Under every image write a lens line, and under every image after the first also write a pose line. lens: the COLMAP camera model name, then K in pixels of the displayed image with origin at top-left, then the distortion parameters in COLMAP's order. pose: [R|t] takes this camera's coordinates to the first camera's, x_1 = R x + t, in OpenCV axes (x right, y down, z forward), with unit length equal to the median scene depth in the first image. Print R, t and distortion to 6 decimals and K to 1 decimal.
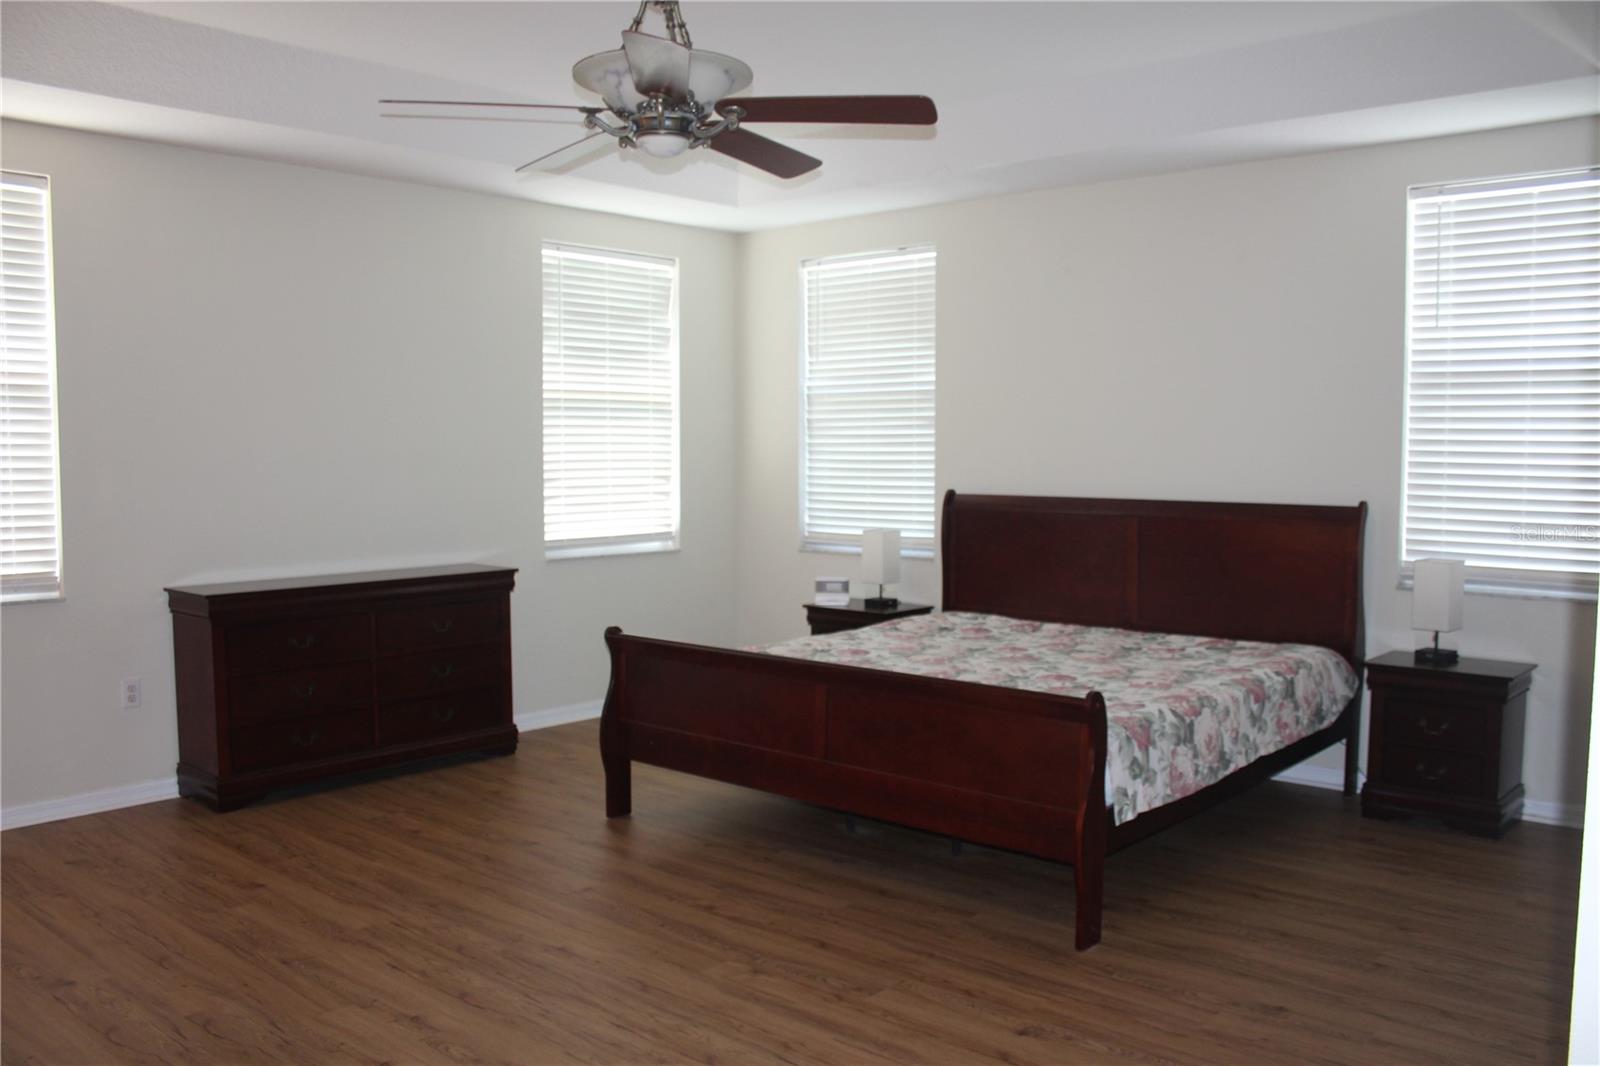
lens RADIAL K [[1315.8, 0, 800.0], [0, 1315.8, 533.0], [0, 0, 1]] dist [-0.098964, 0.007293]
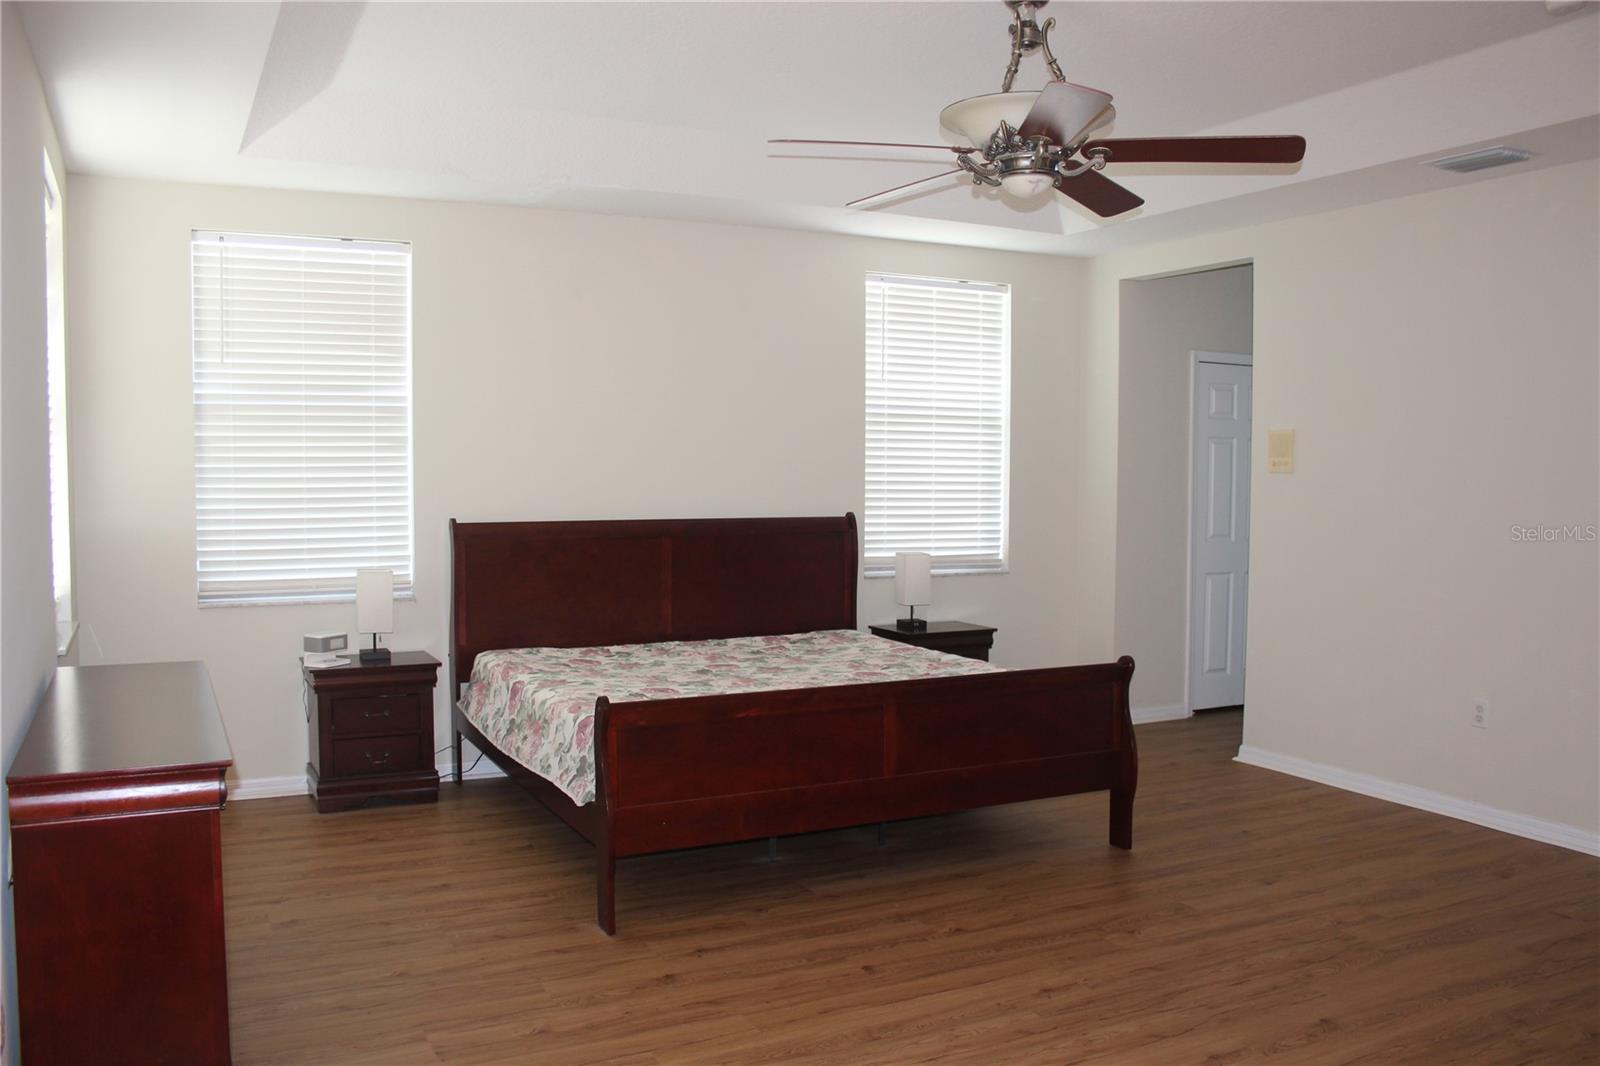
lens RADIAL K [[1327.9, 0, 800.0], [0, 1327.9, 491.2], [0, 0, 1]] dist [-0.105989, -0.007332]
pose [[0.378539, -0.009070, 0.925541, -1.066448], [0.066415, 0.997641, -0.017387, -0.034934], [-0.923200, 0.068051, 0.378248, 0.743327]]
